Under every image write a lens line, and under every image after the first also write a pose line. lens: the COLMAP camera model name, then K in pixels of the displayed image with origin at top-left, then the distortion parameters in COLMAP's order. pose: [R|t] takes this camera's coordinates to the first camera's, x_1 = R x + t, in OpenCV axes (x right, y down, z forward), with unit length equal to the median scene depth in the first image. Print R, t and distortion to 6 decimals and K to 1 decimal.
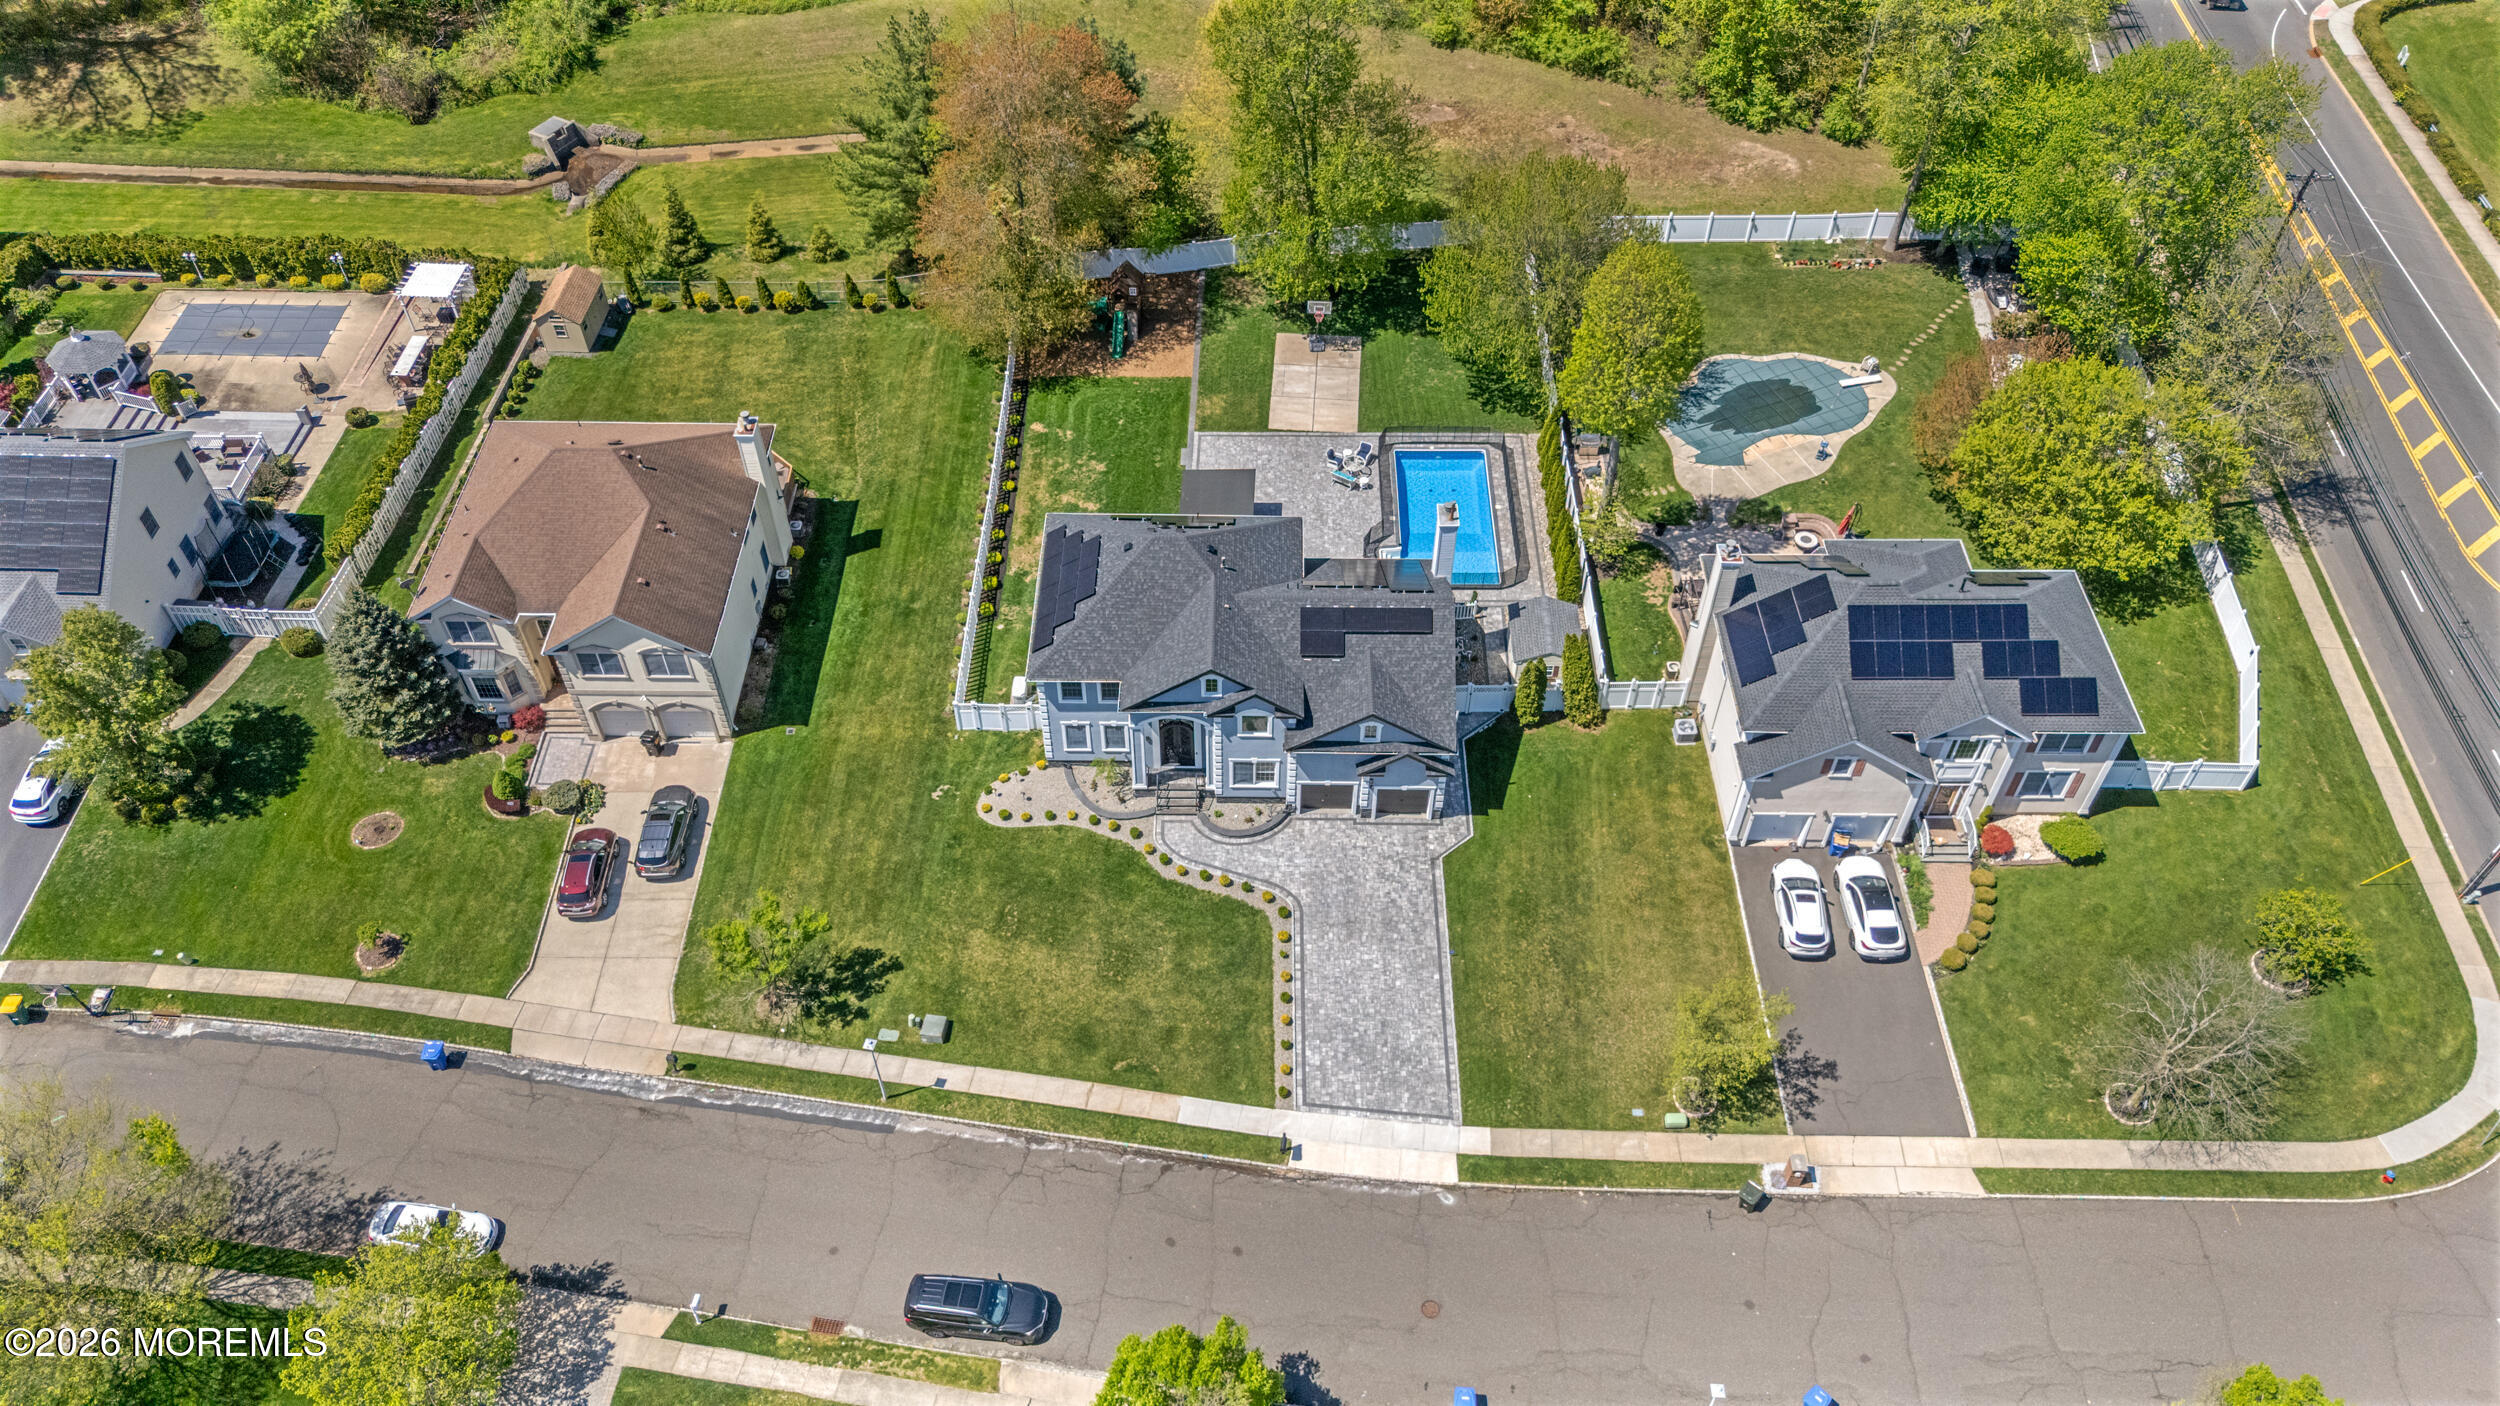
lens RADIAL K [[1863.0, 0, 1250.0], [0, 1863.0, 703.0], [0, 0, 1]] dist [0.074936, -0.070160]
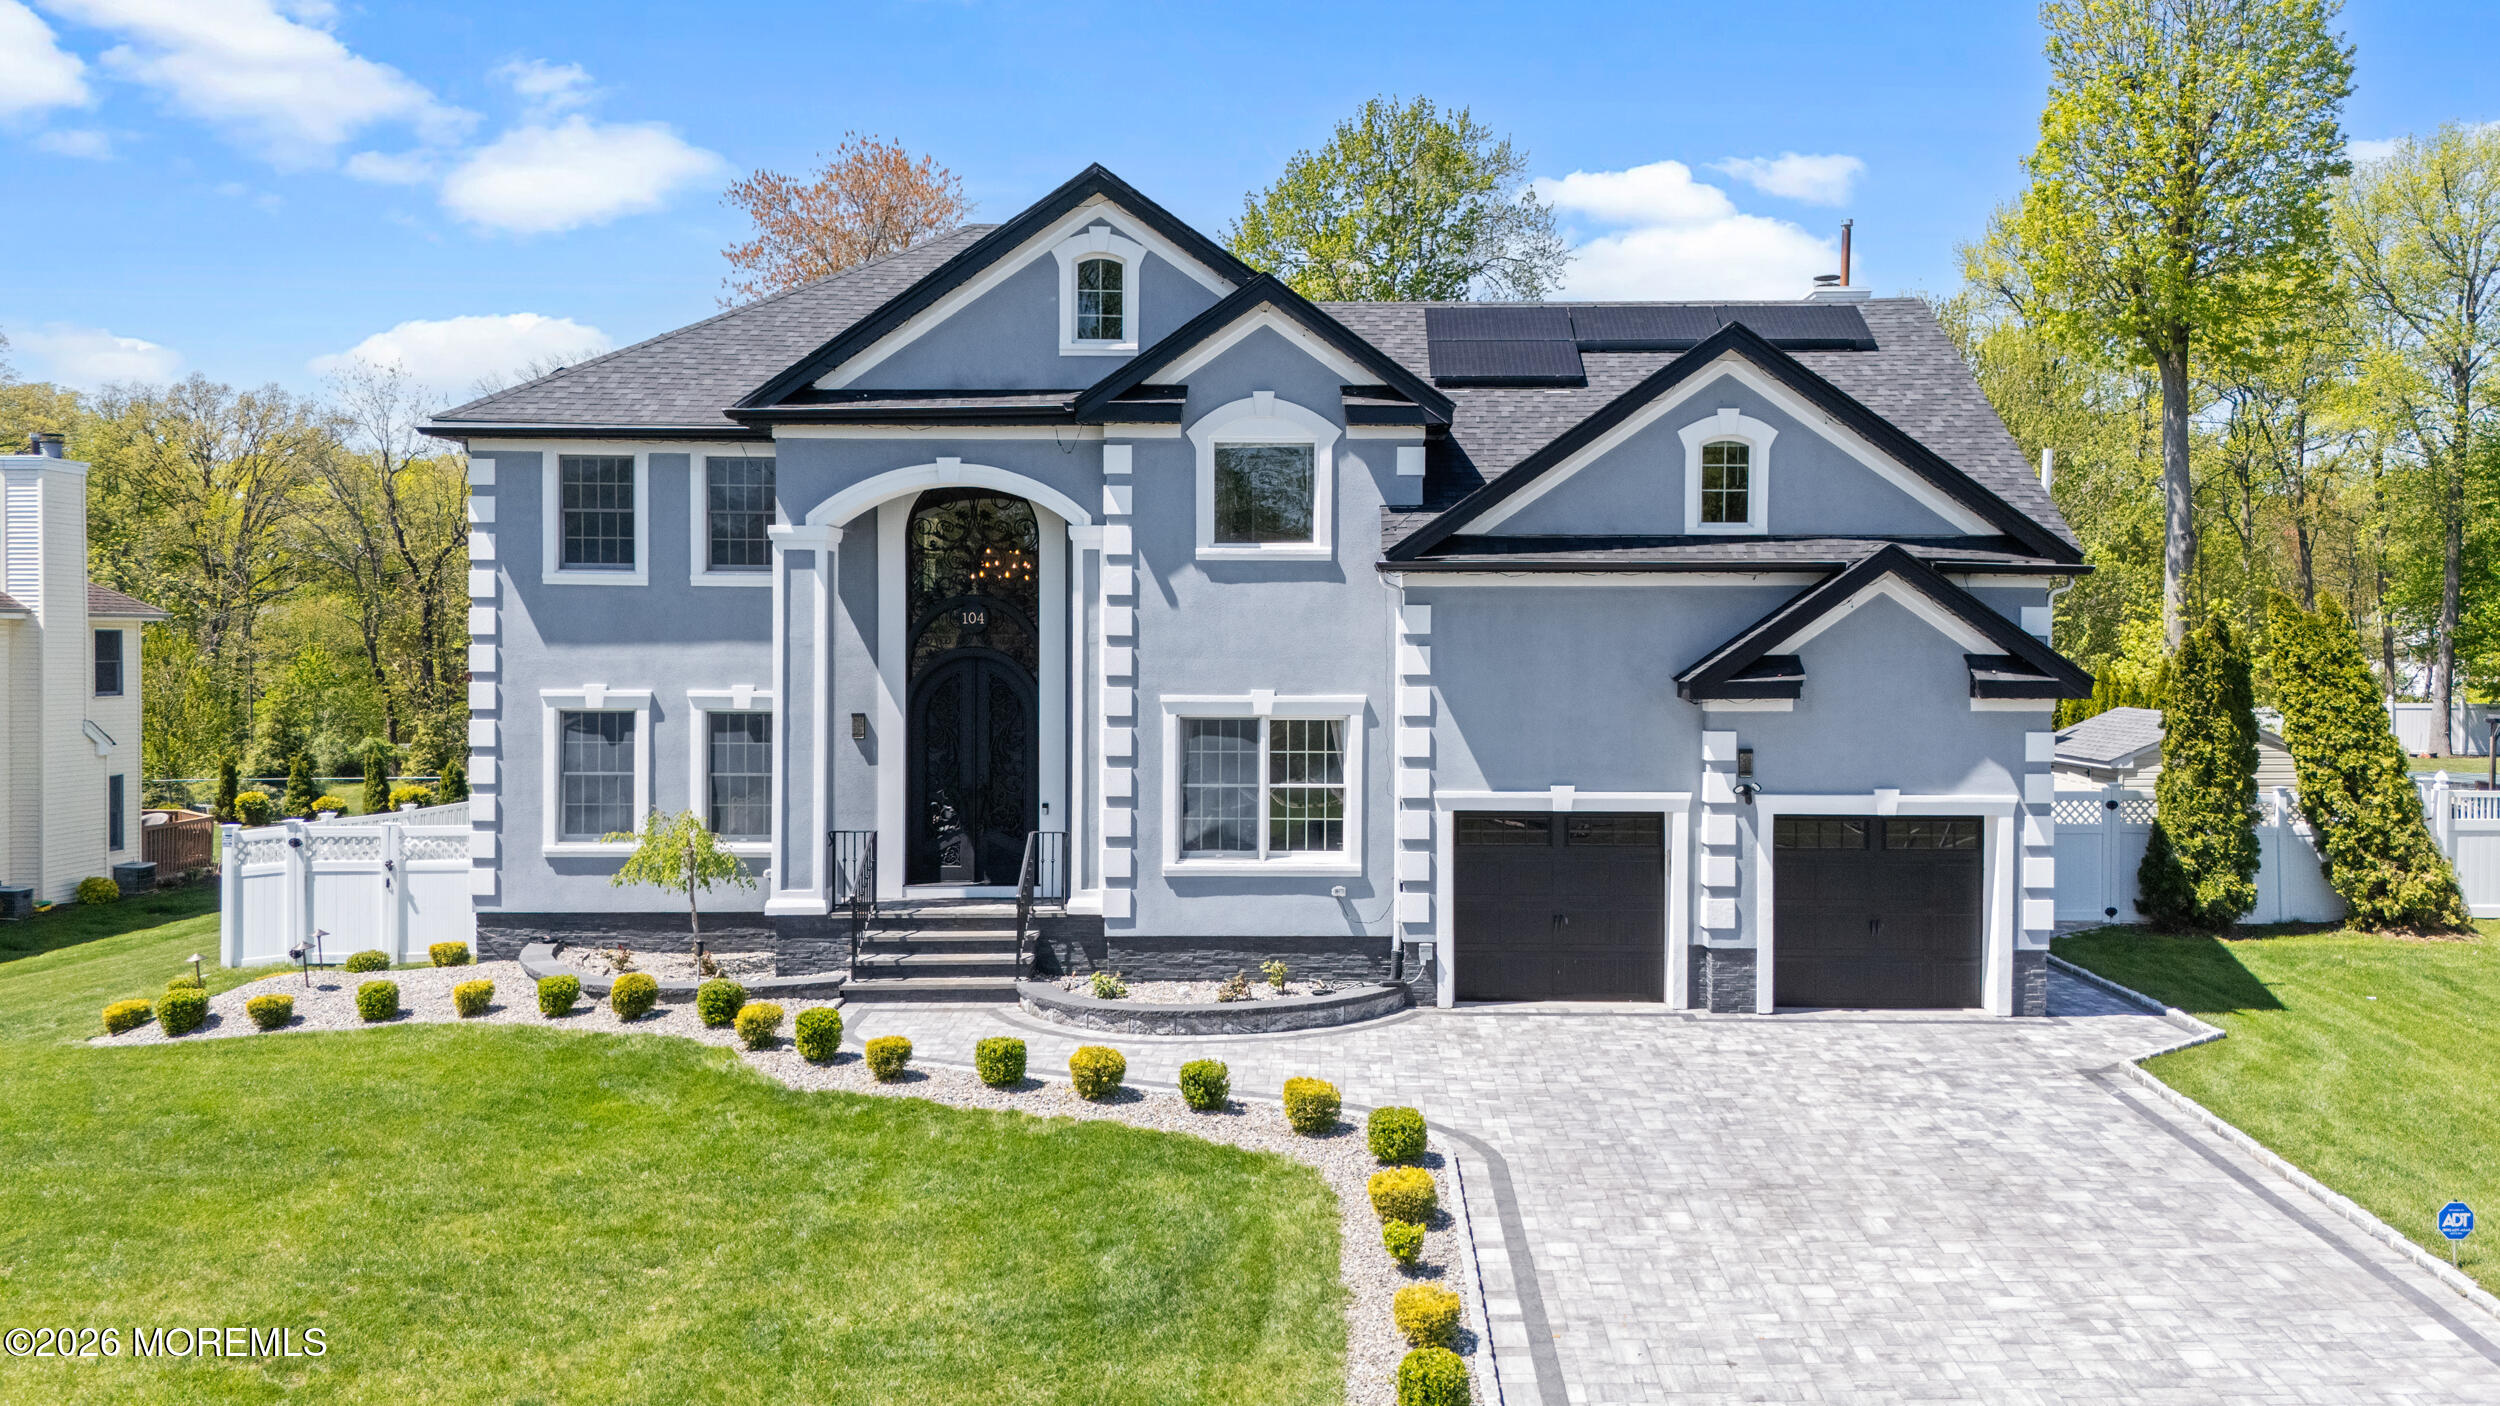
lens RADIAL K [[1885.0, 0, 1329.6], [0, 1885.0, 688.5], [0, 0, 1]] dist [0.040391, -0.011905]
pose [[0.999924, 0.001747, 0.012213, 0.008231], [0.007779, 0.679050, -0.734051, 0.209812], [-0.009575, 0.734090, 0.678985, 0.807789]]
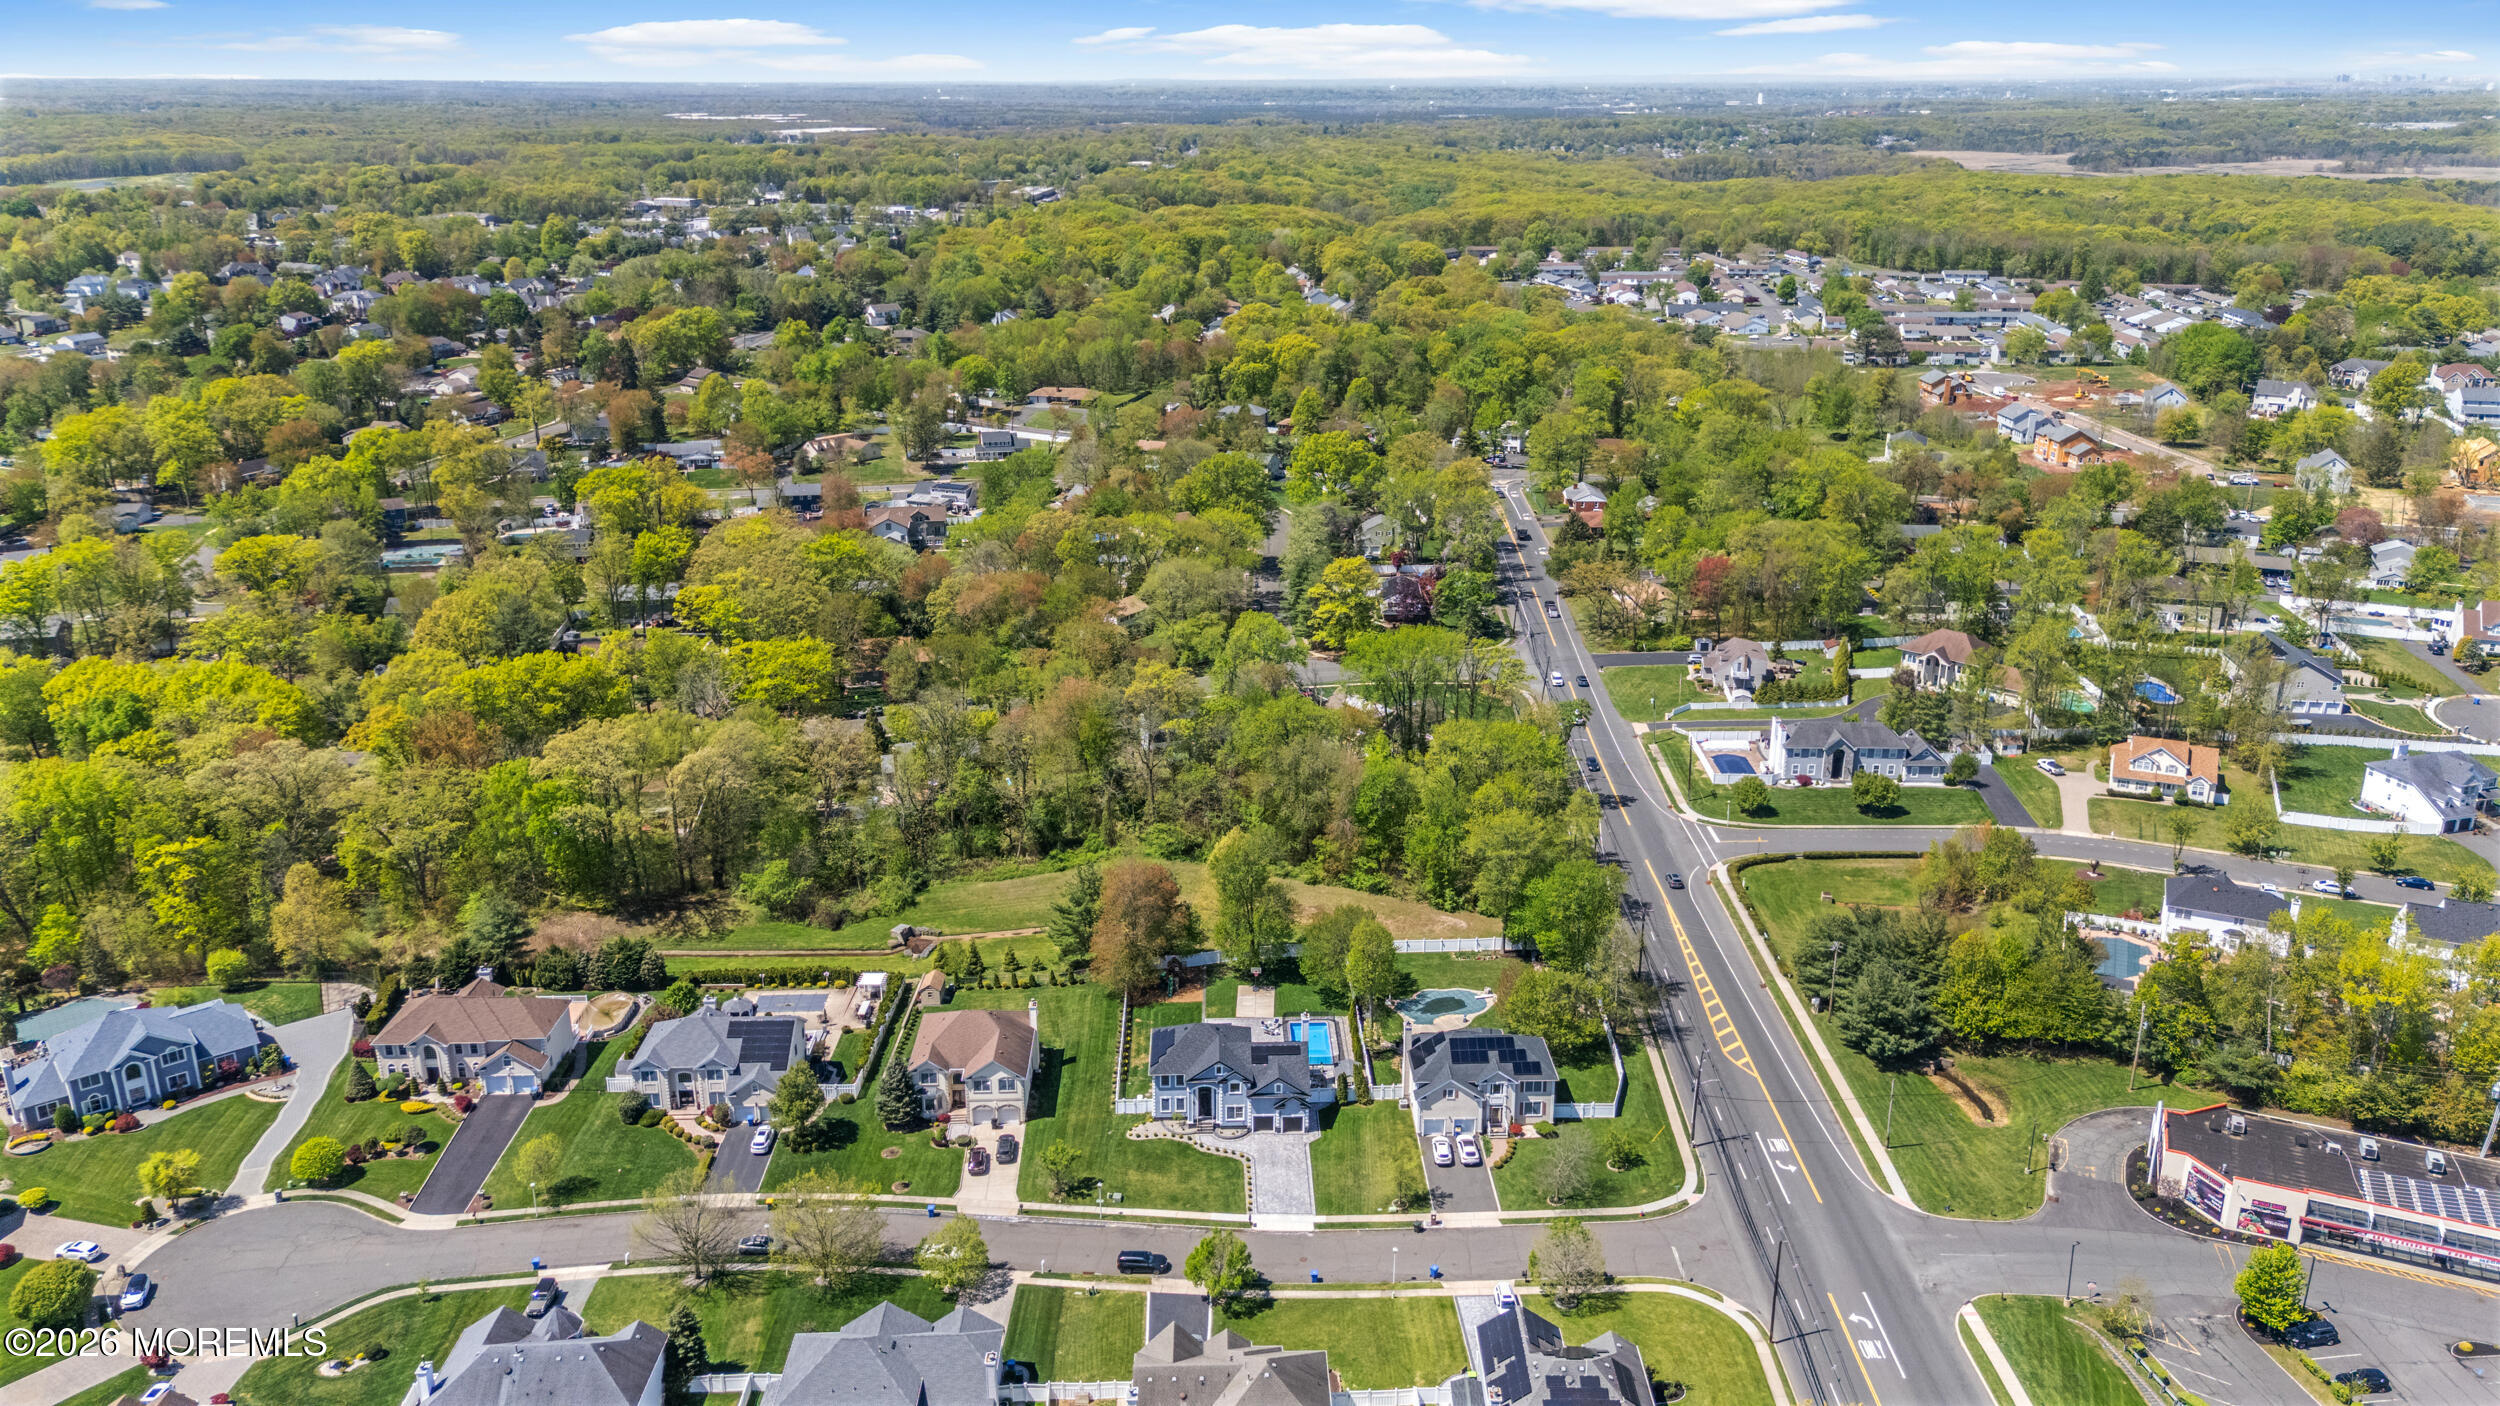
lens RADIAL K [[1863.0, 0, 1250.0], [0, 1863.0, 703.0], [0, 0, 1]] dist [0.074936, -0.070160]
pose [[0.999369, -0.018899, 0.030066, -0.044009], [0.030985, 0.877681, -0.478243, 0.774823], [-0.017350, 0.478873, 0.877713, -1.550532]]
